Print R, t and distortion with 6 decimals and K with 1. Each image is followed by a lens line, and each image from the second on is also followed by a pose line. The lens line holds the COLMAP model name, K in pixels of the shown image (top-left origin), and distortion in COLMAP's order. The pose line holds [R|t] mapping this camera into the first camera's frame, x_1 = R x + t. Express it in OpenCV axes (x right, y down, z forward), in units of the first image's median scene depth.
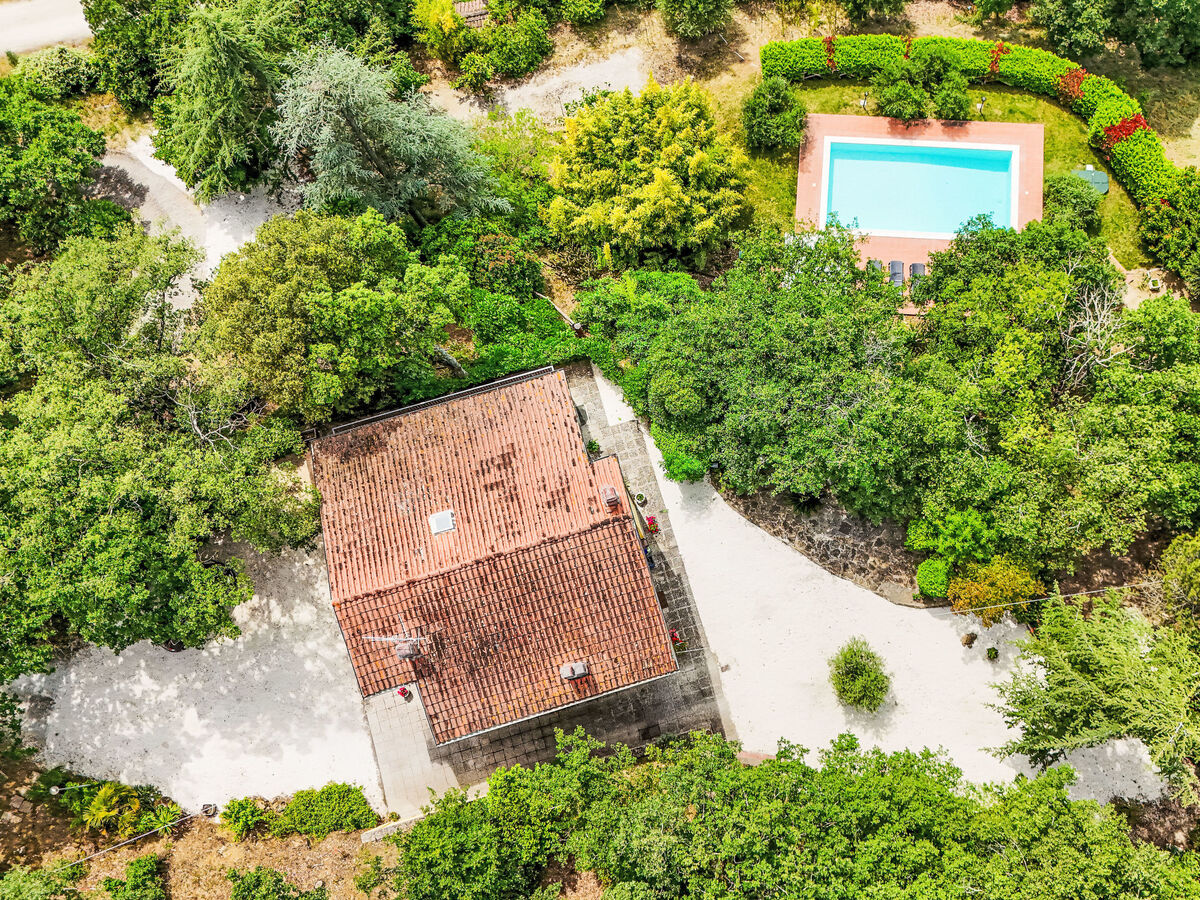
lens RADIAL K [[1512.9, 0, 600.0], [0, 1512.9, 450.0], [0, 0, 1]] dist [-0.004696, -0.034590]
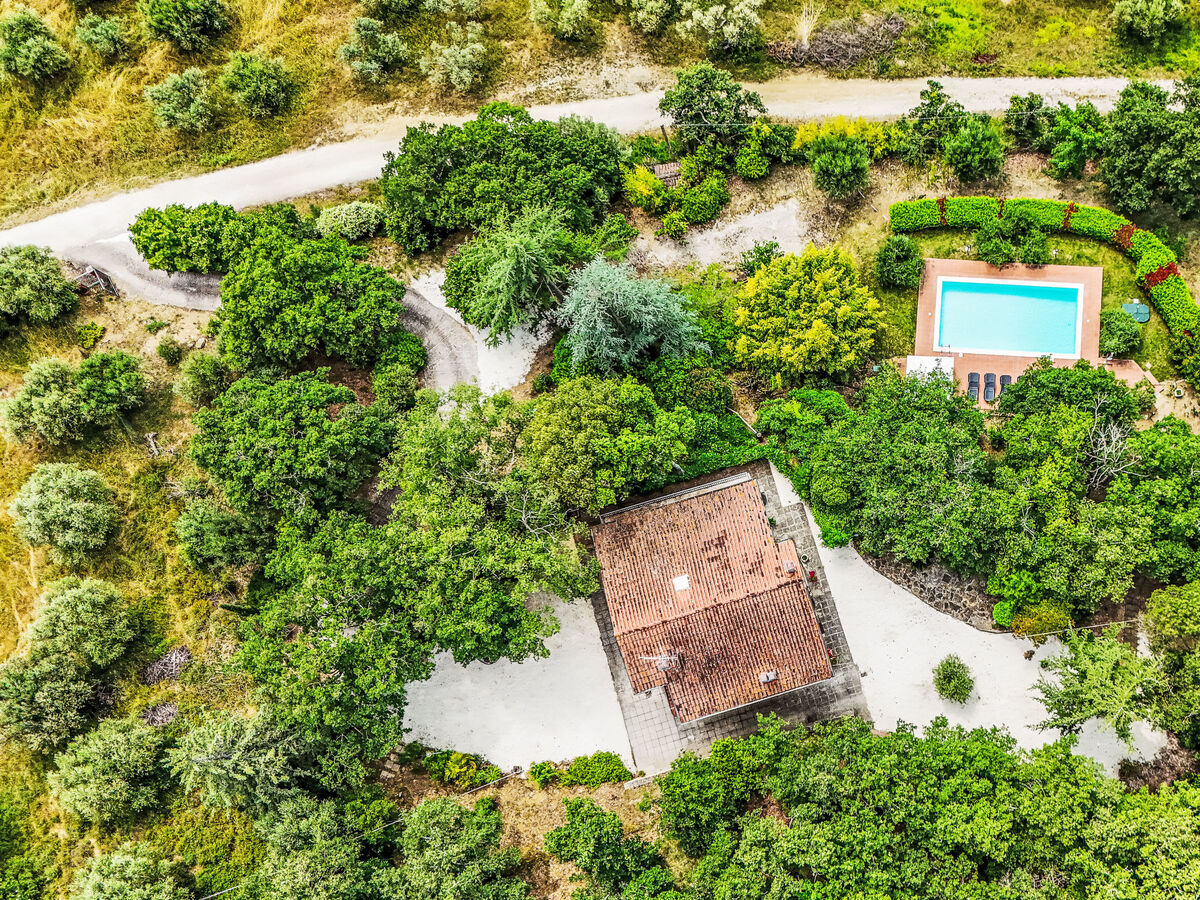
lens RADIAL K [[2265.8, 0, 600.0], [0, 2265.8, 450.0], [0, 0, 1]] dist [-0.039969, 0.207065]
pose [[0.999388, -0.005839, -0.034485, -0.098968], [0.007672, 0.998550, 0.053278, -0.198200], [0.034124, -0.053510, 0.997984, -1.227632]]
